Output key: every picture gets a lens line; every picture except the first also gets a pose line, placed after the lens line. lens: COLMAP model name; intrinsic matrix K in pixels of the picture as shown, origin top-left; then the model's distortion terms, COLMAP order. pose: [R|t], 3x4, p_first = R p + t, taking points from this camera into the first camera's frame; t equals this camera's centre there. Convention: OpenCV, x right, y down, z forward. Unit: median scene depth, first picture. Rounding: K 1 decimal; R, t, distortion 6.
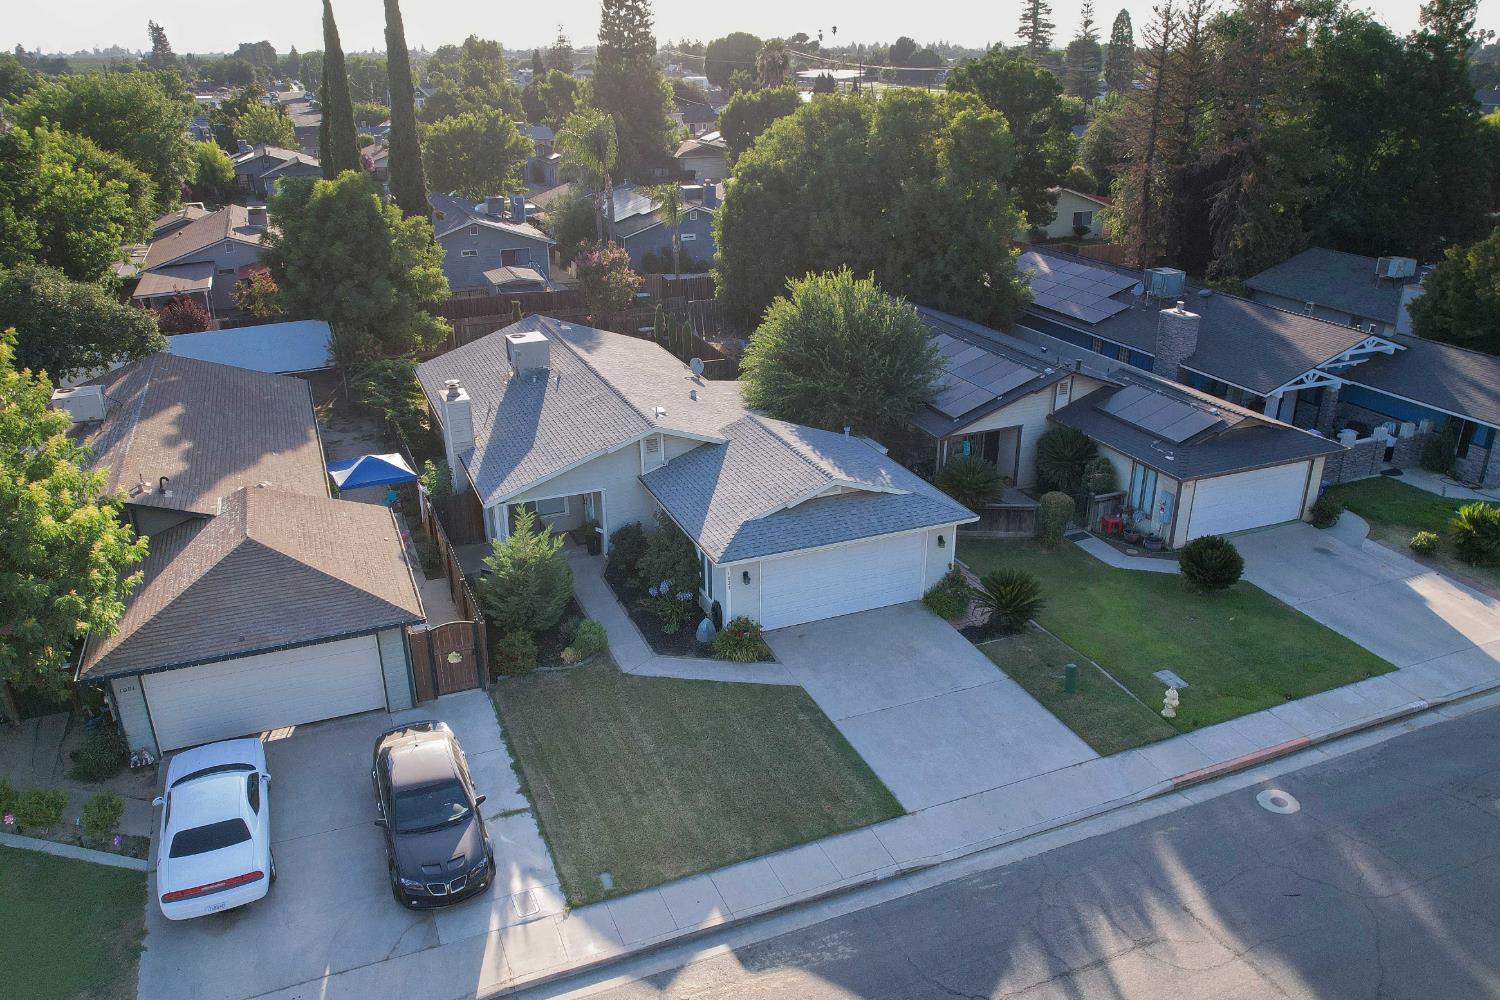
lens RADIAL K [[1116.0, 0, 740.9], [0, 1116.0, 524.6], [0, 0, 1]] dist [-0.041606, 0.002432]
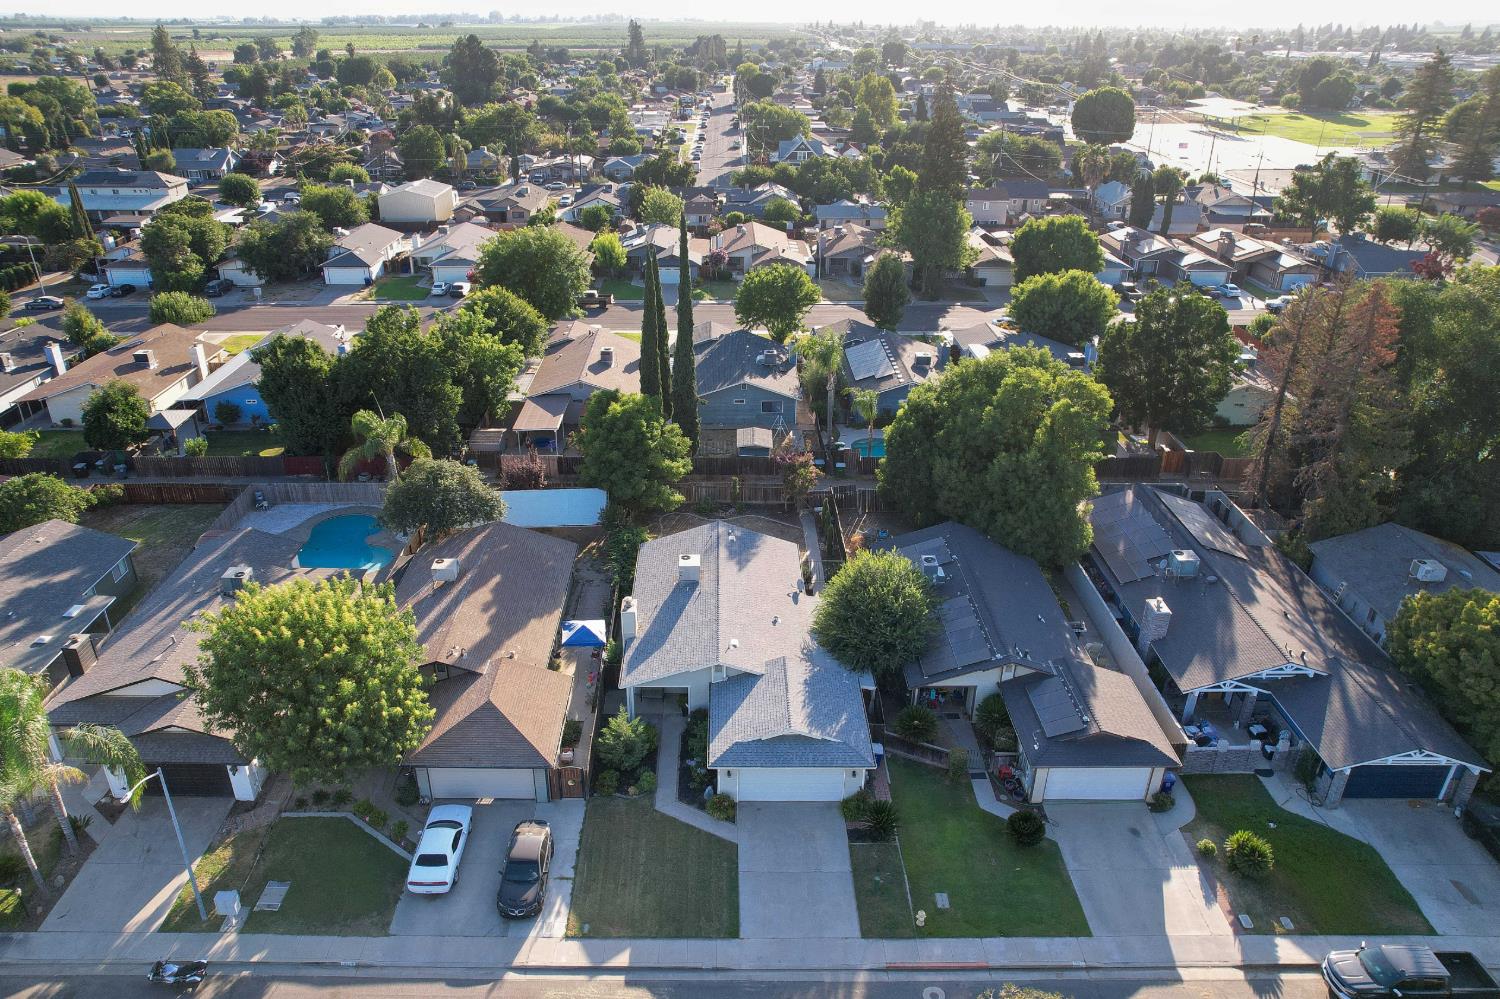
lens RADIAL K [[1030.5, 0, 710.8], [0, 1030.5, 524.4], [0, 0, 1]] dist [-0.070974, 0.064995]
pose [[0.921032, 0.178897, -0.345972, 0.478383], [-0.156617, 0.983406, 0.091565, -0.496037], [0.356611, -0.030149, 0.933766, -0.550042]]
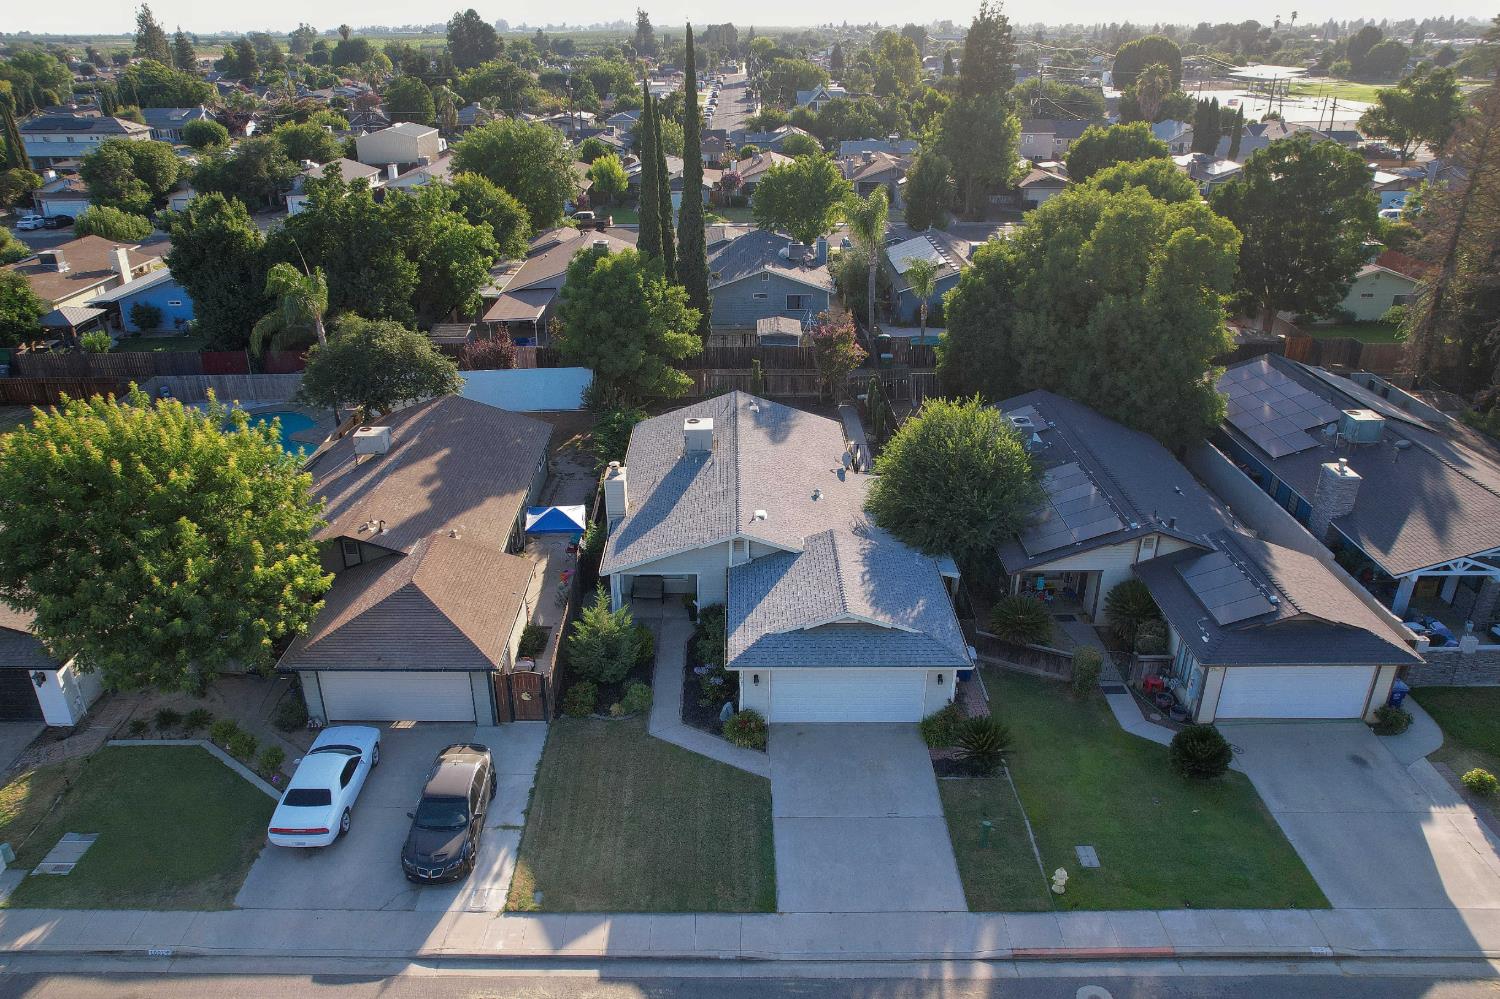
lens RADIAL K [[1068.0, 0, 713.5], [0, 1068.0, 505.2], [0, 0, 1]] dist [-0.078796, 0.078221]
pose [[0.918396, 0.160909, -0.361467, 0.353585], [-0.151044, 0.986963, 0.055586, -0.200468], [0.365698, 0.003548, 0.930727, -0.113373]]
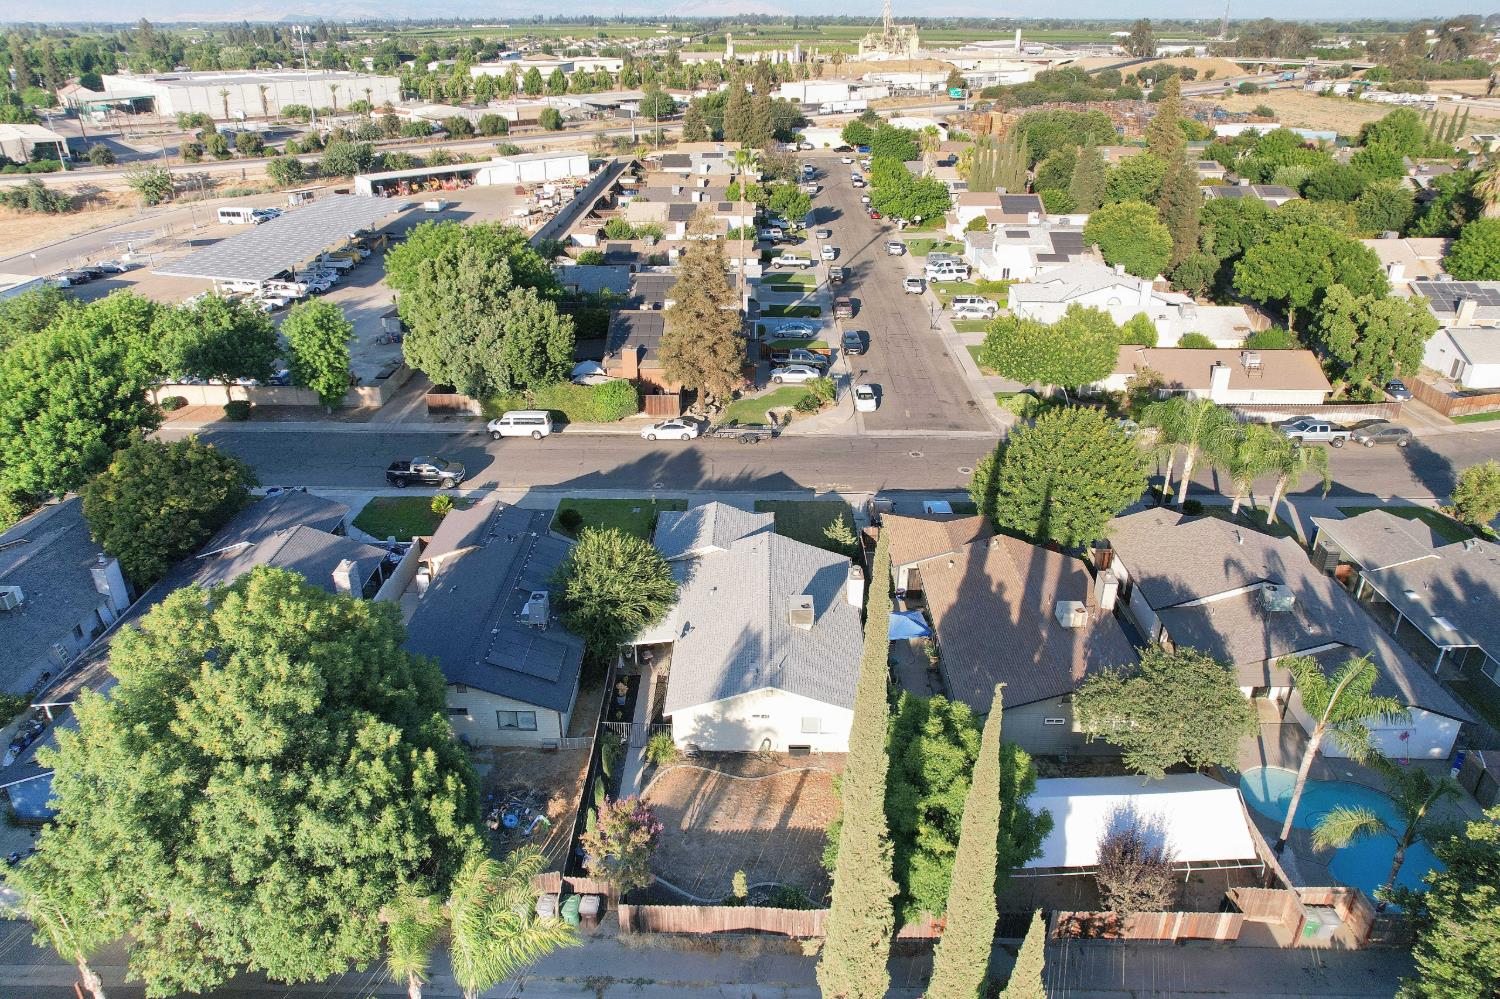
lens RADIAL K [[994.5, 0, 750.0], [0, 994.5, 499.5], [0, 0, 1]] dist [-0.017382, 0.002273]
pose [[-0.921275, -0.168827, 0.350356, -0.776310], [0.155058, 0.666715, 0.729004, -1.692132], [-0.356664, 0.725939, -0.588050, 2.331600]]
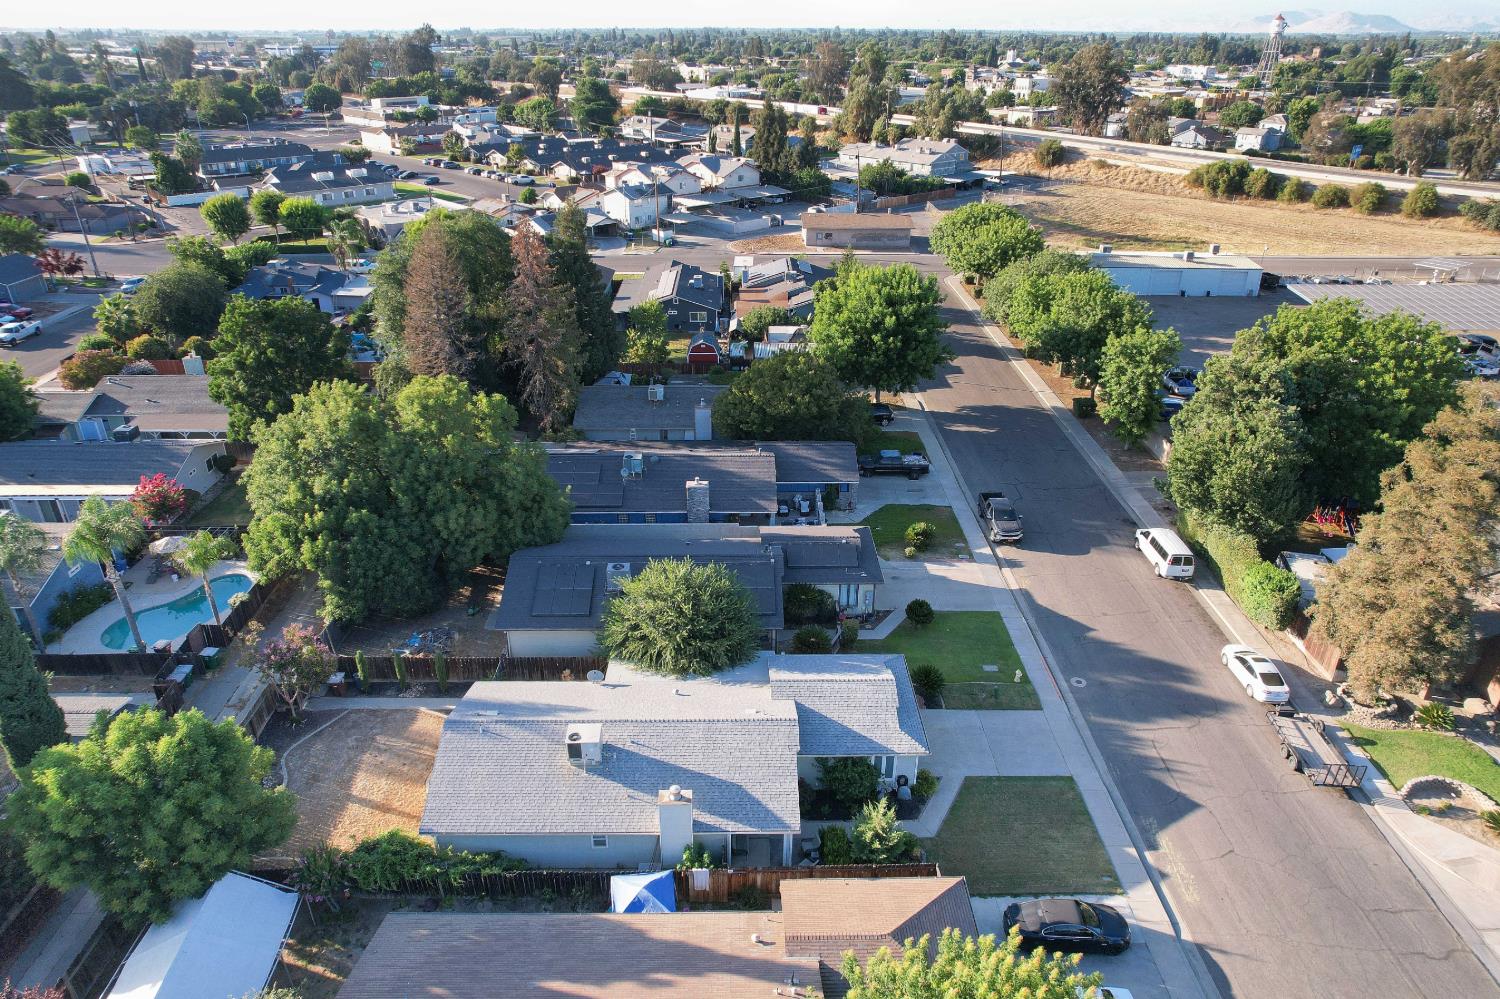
lens RADIAL K [[963.0, 0, 750.0], [0, 963.0, 499.5], [0, 0, 1]] dist [-0.081882, 0.077601]
pose [[0.361831, -0.413888, 0.835329, -1.210638], [0.365485, 0.887288, 0.281319, -0.848959], [-0.857612, 0.203510, 0.472318, 0.415827]]
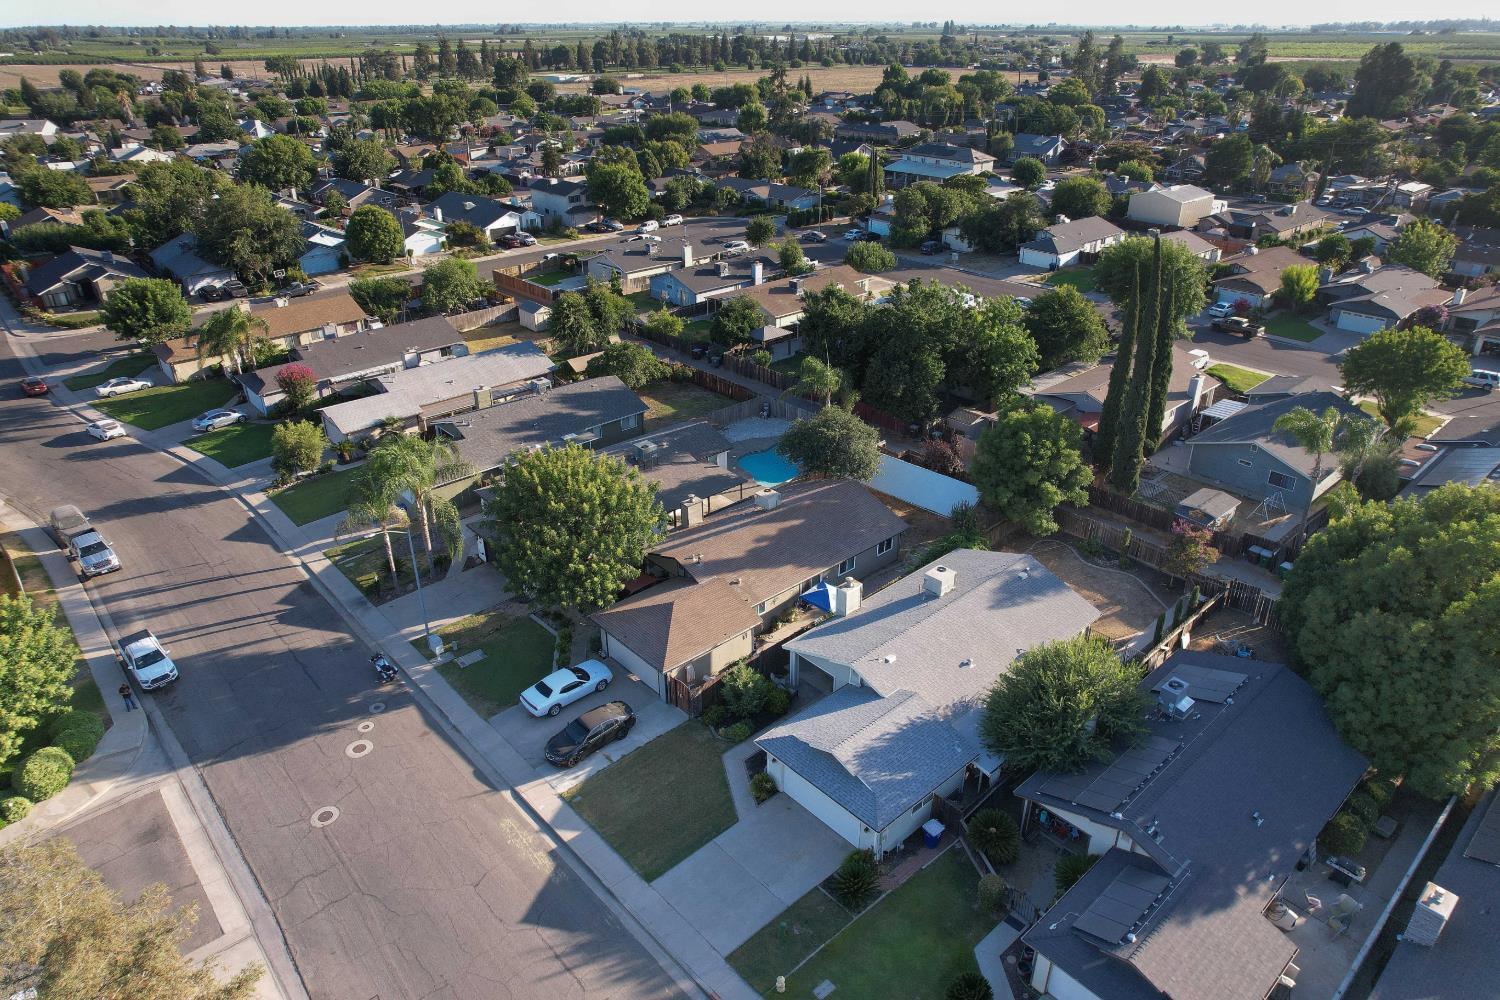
lens RADIAL K [[951.2, 0, 750.0], [0, 951.2, 500.0], [0, 0, 1]] dist [-0.077340, 0.069121]
pose [[0.333365, 0.431159, -0.838433, 1.102056], [-0.368457, 0.878158, 0.305087, -0.781353], [0.867817, 0.207222, 0.451611, 0.175567]]
